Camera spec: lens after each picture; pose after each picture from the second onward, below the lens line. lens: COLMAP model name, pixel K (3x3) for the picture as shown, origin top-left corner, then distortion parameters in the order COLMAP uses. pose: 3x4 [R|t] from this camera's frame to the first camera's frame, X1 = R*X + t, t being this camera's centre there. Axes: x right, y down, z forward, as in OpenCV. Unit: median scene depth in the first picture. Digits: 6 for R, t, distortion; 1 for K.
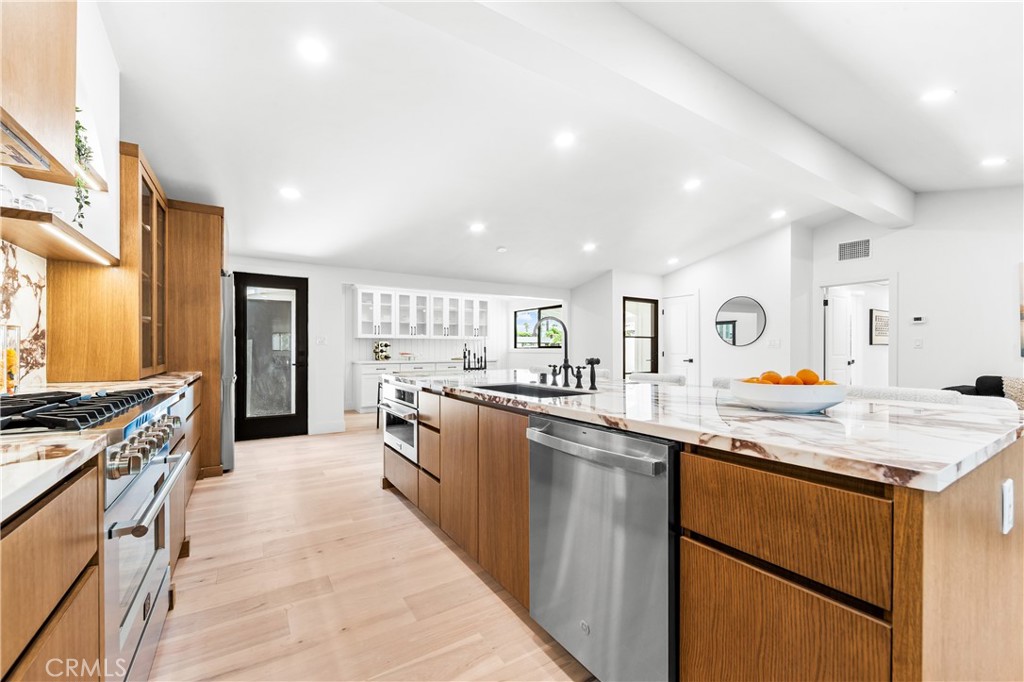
lens RADIAL K [[414.0, 0, 514.9], [0, 414.0, 348.4], [0, 0, 1]] dist [-0.001084, -0.000022]
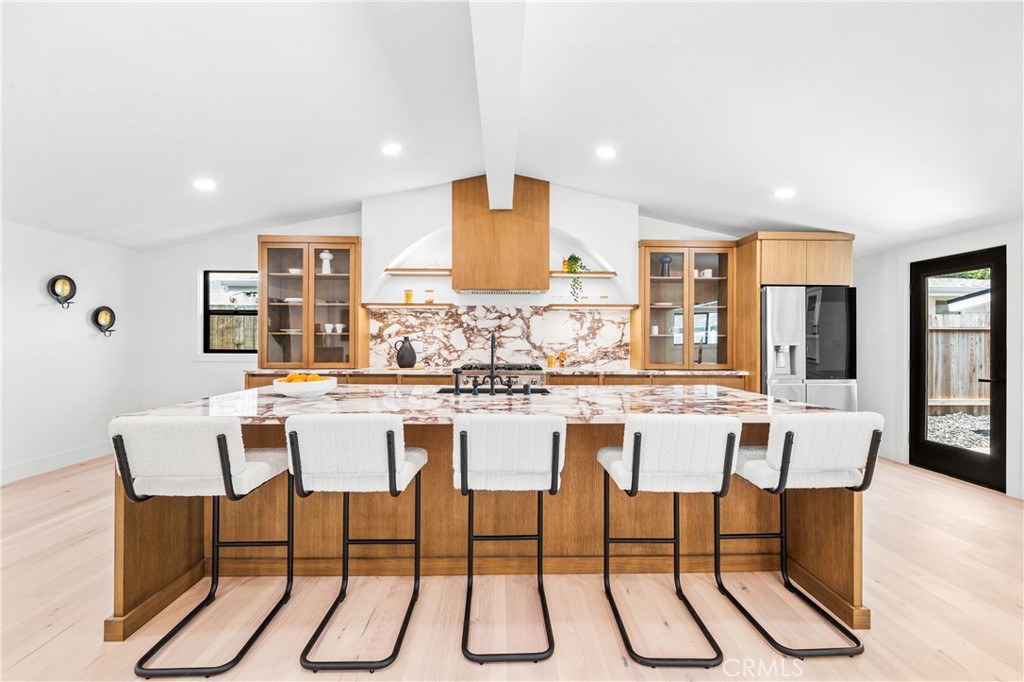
lens RADIAL K [[414.0, 0, 523.6], [0, 414.0, 340.3], [0, 0, 1]] dist [-0.001084, -0.000022]
pose [[-0.515714, -0.003044, -0.856755, 0.424608], [-0.004249, 0.999990, -0.000995, -0.022045], [0.856750, 0.003127, -0.515722, 0.700411]]
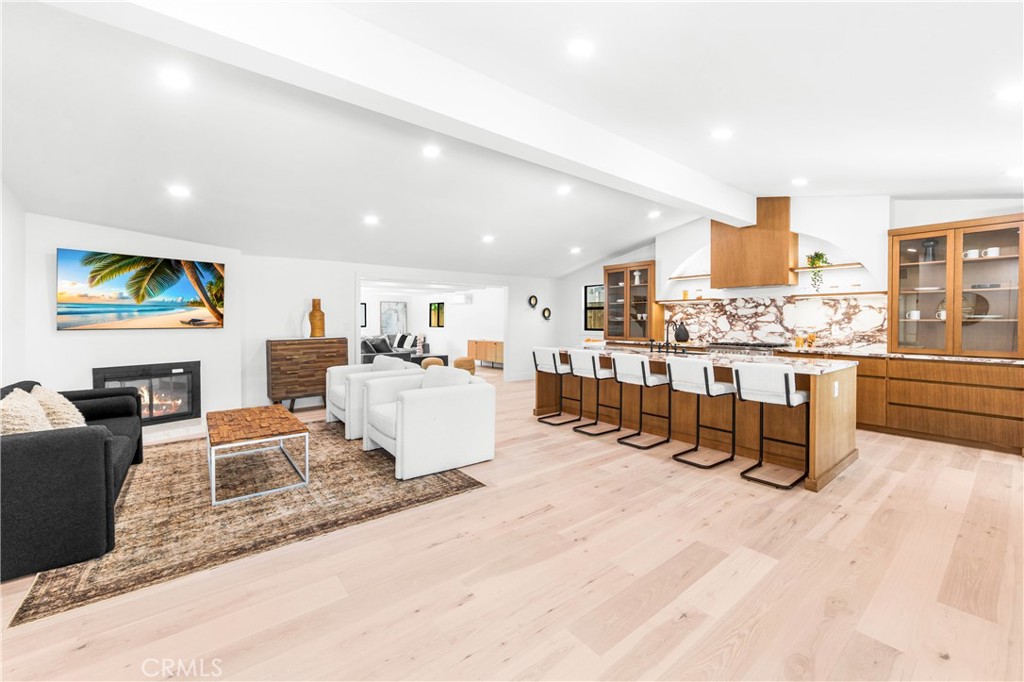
lens RADIAL K [[414.0, 0, 509.3], [0, 414.0, 324.3], [0, 0, 1]] dist [-0.001084, -0.000022]
pose [[-0.995034, -0.002133, -0.099511, 0.481897], [-0.002960, 0.999962, 0.008161, -0.030320], [0.099490, 0.008415, -0.995003, 1.283306]]
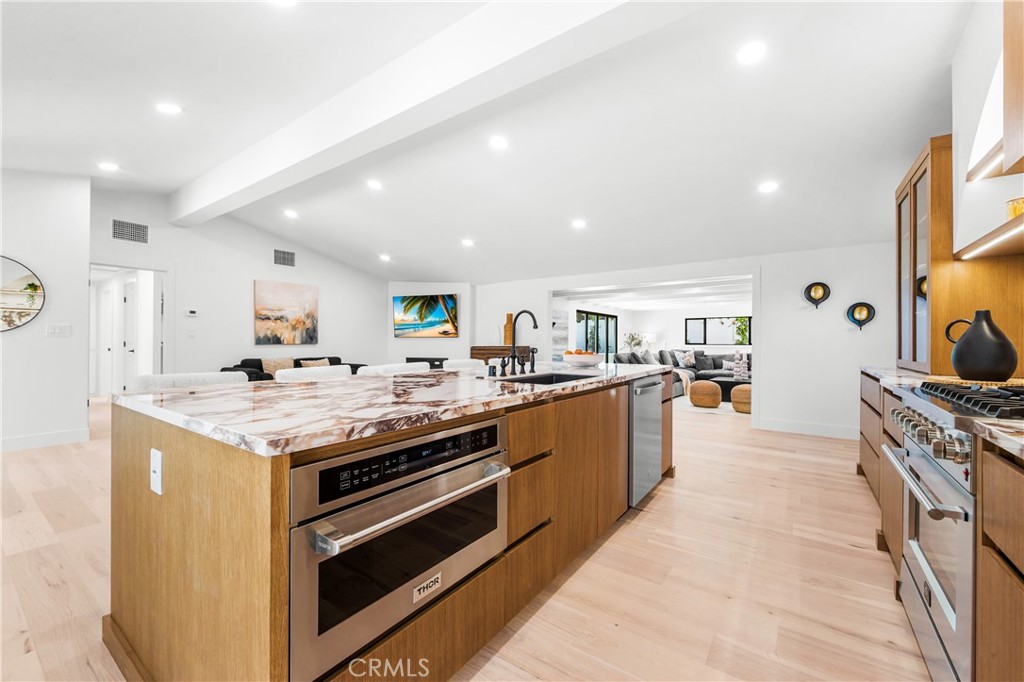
lens RADIAL K [[414.0, 0, 506.2], [0, 414.0, 336.2], [0, 0, 1]] dist [-0.001084, -0.000022]
pose [[-0.366264, 0.008215, 0.930475, -0.374617], [-0.006879, 0.999910, -0.011536, 0.001323], [-0.930486, -0.010626, -0.366174, 0.600000]]
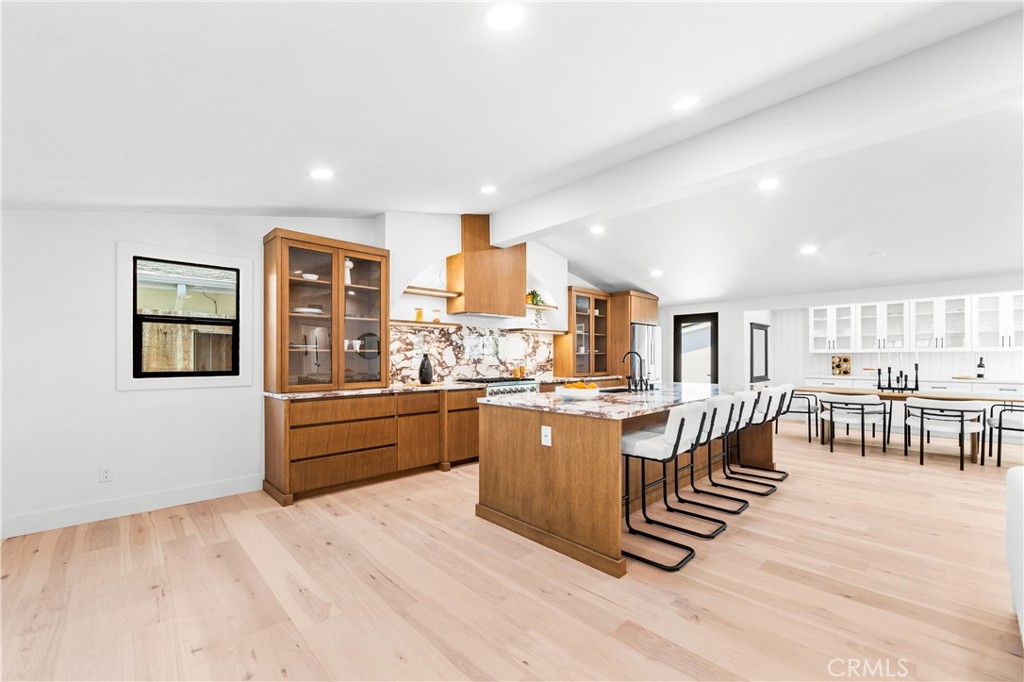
lens RADIAL K [[414.0, 0, 506.6], [0, 414.0, 360.0], [0, 0, 1]] dist [-0.001084, -0.000022]
pose [[0.189313, 0.003571, -0.981910, 0.717644], [0.002671, 0.999988, 0.004151, -0.019577], [0.981913, -0.003409, 0.189302, 0.051828]]
